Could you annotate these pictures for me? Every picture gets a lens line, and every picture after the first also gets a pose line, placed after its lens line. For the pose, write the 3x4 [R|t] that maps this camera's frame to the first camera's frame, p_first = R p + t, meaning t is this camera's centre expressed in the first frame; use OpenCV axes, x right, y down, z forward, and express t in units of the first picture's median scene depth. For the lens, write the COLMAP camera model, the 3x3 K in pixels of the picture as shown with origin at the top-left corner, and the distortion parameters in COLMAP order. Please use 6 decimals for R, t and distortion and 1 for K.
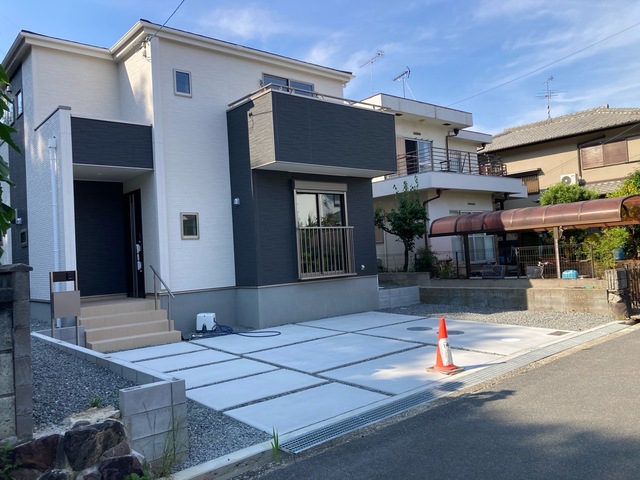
lens RADIAL K [[522.4, 0, 323.5], [0, 522.4, 238.0], [0, 0, 1]] dist [0.029121, -0.034897]
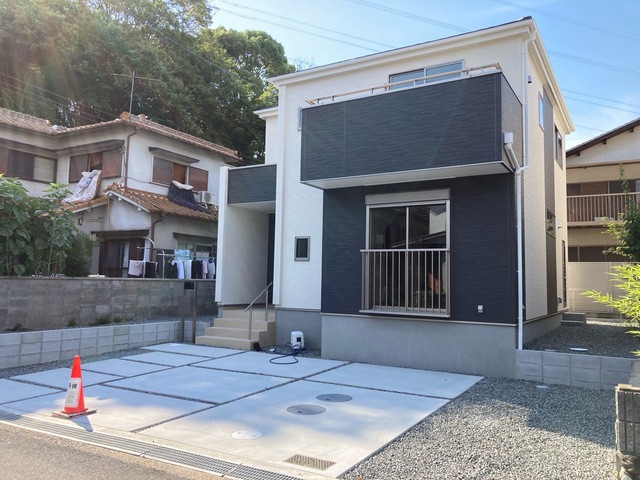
lens RADIAL K [[522.4, 0, 315.8], [0, 522.4, 237.9], [0, 0, 1]] dist [0.029121, -0.034897]
pose [[0.310182, -0.015395, -0.950552, 0.737846], [-0.004074, 0.999838, -0.017523, -0.025628], [0.950668, 0.009308, 0.310069, 0.660044]]
